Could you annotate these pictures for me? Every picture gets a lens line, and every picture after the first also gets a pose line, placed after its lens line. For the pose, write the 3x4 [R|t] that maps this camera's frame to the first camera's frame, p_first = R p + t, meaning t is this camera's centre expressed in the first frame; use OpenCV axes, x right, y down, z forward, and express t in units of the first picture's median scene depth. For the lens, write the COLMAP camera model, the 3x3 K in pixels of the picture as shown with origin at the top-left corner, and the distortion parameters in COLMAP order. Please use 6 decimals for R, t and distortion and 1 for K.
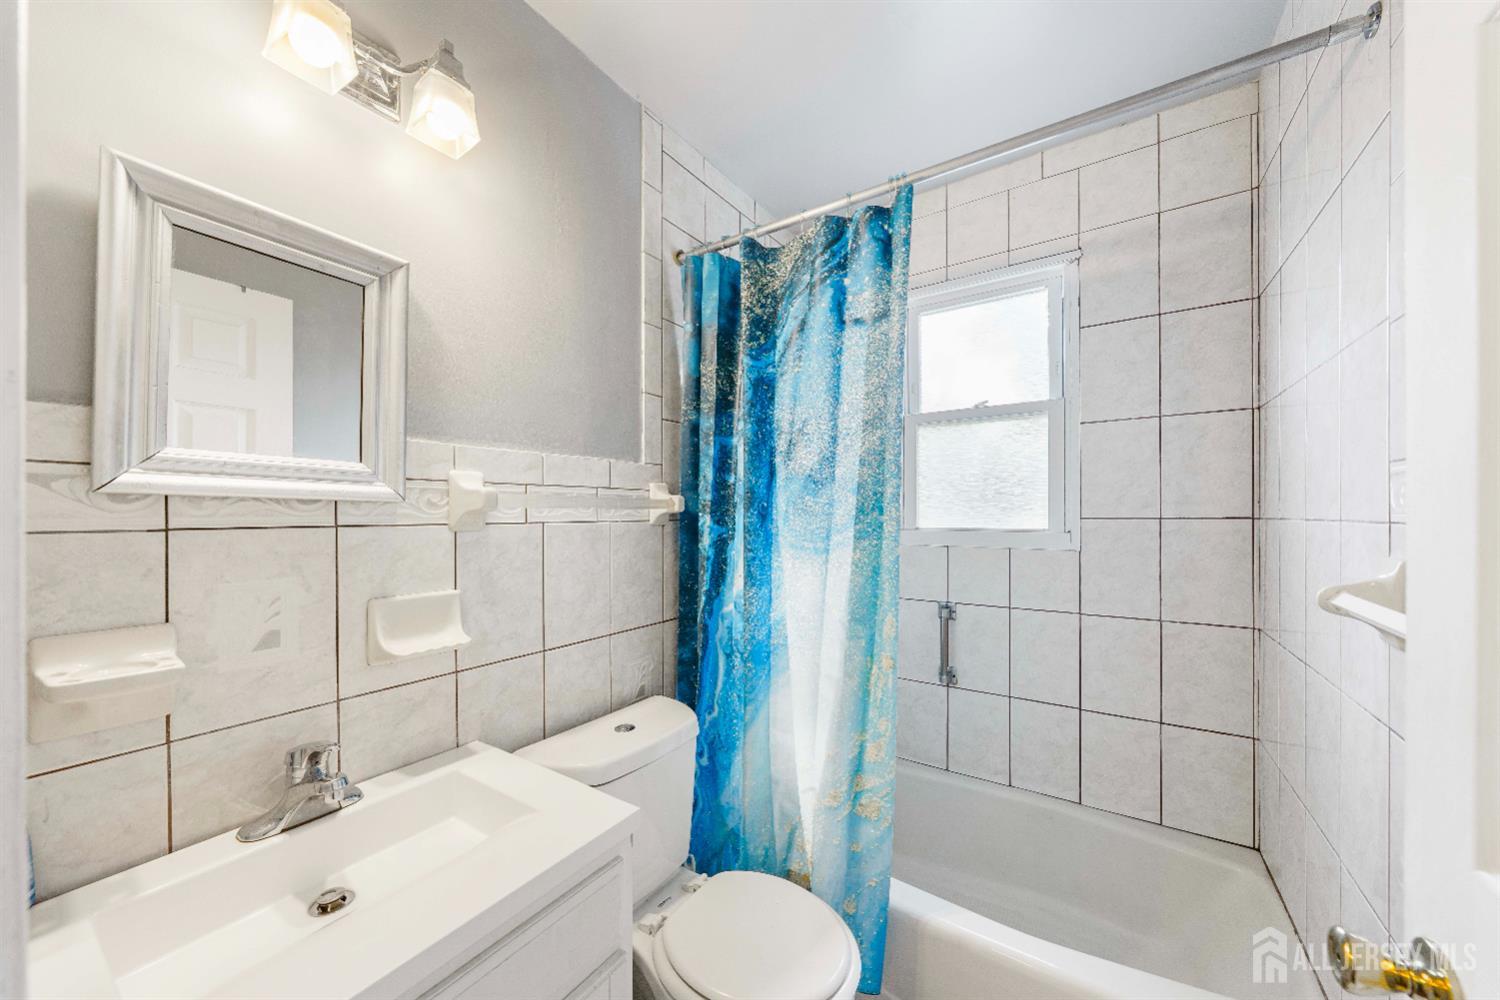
lens RADIAL K [[525.0, 0, 750.5], [0, 525.0, 510.1], [0, 0, 1]] dist [0.002022, 0.000075]
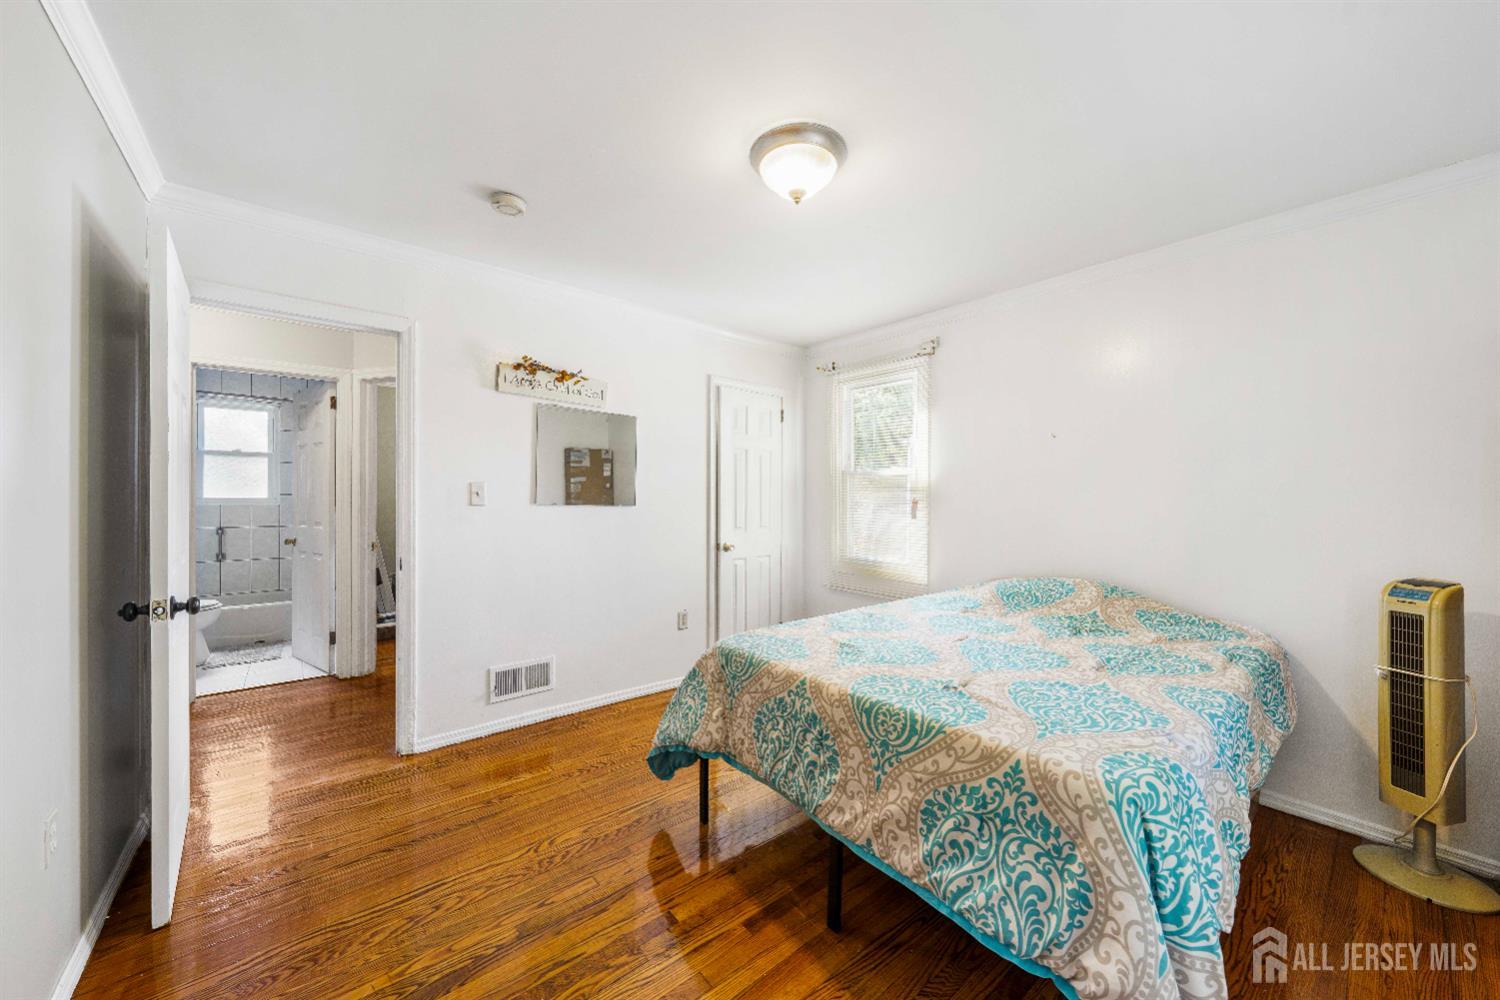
lens RADIAL K [[550.9, 0, 749.5], [0, 550.9, 500.8], [0, 0, 1]] dist [0.001897, 0.000137]
pose [[0.286659, -0.005850, 0.958015, -1.454921], [-0.005896, 0.999952, 0.007870, 0.013874], [-0.958015, -0.007905, 0.286610, -2.215988]]
